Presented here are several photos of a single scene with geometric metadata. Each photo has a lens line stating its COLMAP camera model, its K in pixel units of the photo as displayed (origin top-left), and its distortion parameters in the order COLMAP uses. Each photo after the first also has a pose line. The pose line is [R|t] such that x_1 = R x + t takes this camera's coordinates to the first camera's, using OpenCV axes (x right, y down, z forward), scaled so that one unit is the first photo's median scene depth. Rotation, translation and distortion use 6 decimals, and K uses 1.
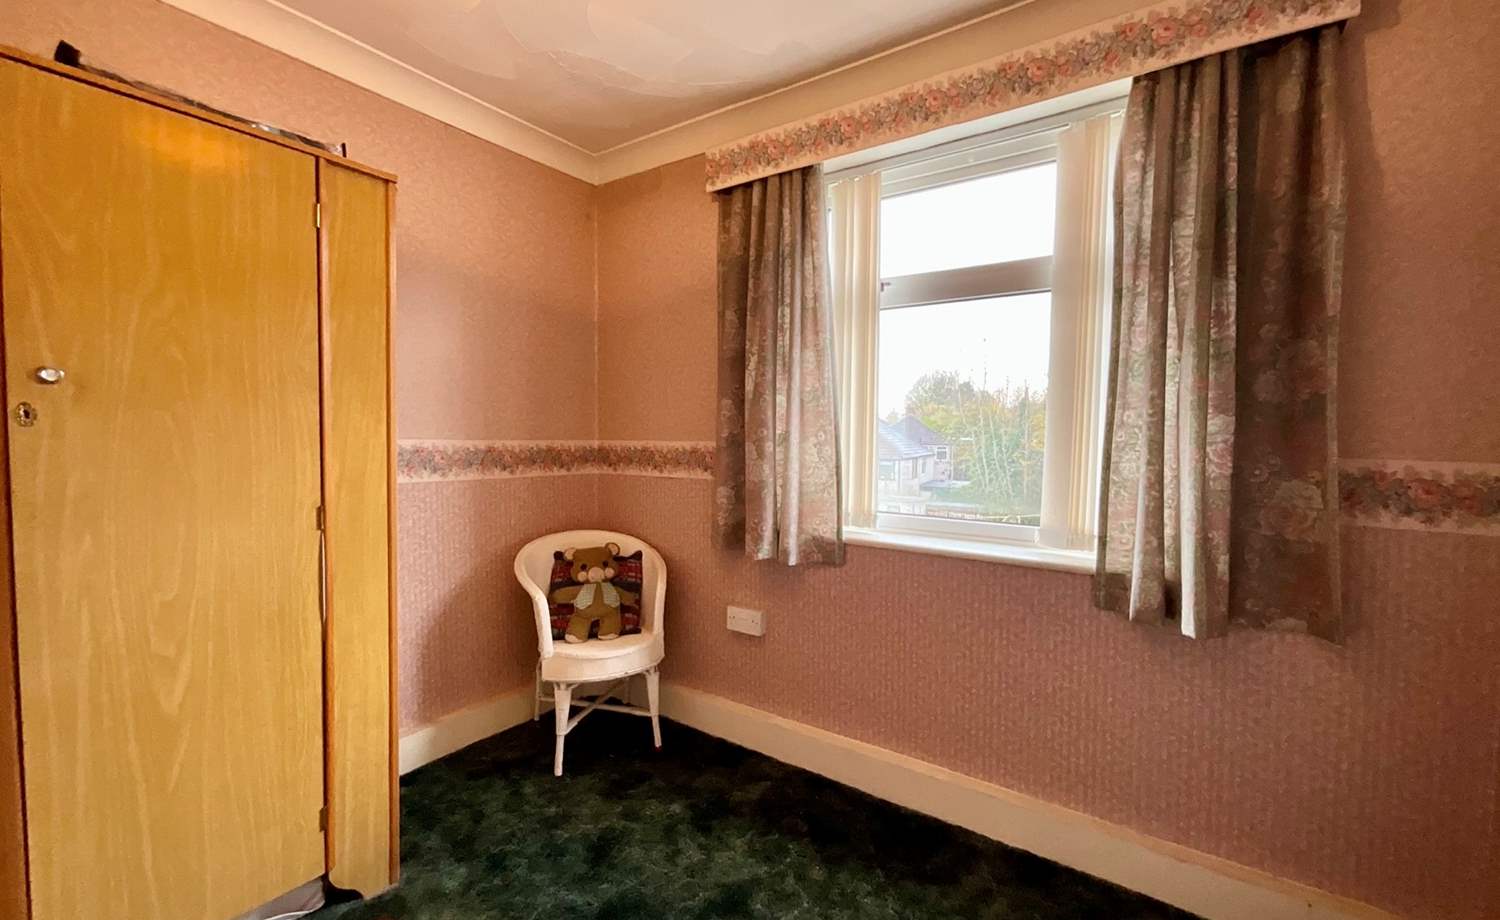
lens RADIAL K [[612.4, 0, 747.6], [0, 612.4, 458.8], [0, 0, 1]] dist [-0.001969, -0.000428]
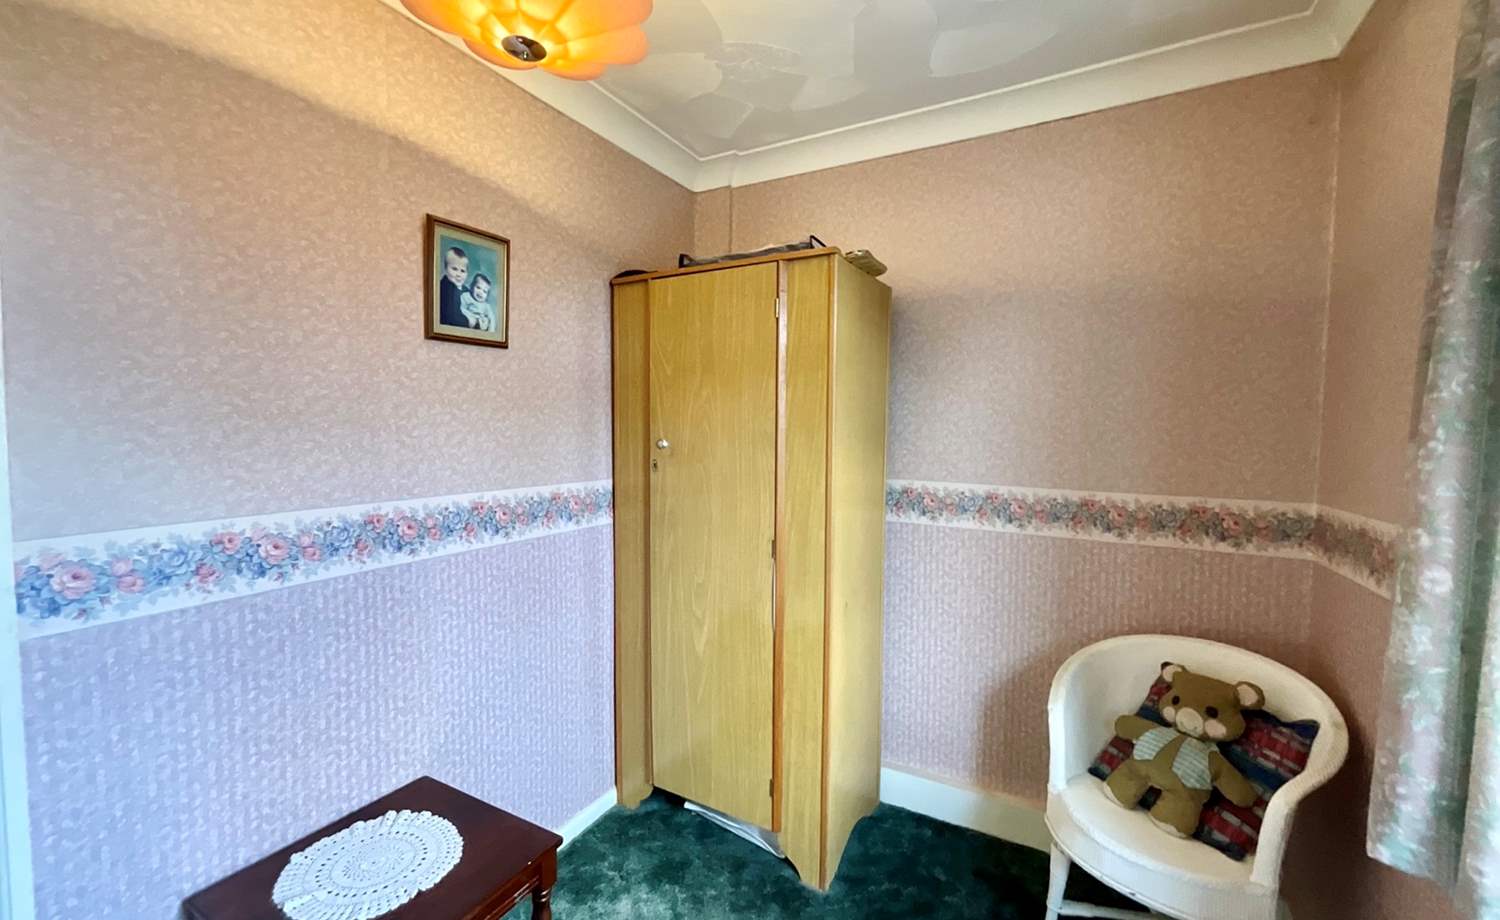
lens RADIAL K [[602.4, 0, 750.7], [0, 602.4, 465.3], [0, 0, 1]] dist [0.000264, 0.000018]
pose [[0.100479, 0.044481, -0.993944, 0.312292], [-0.052832, 0.997829, 0.039314, -0.072272], [0.993536, 0.048562, 0.102611, 0.494202]]
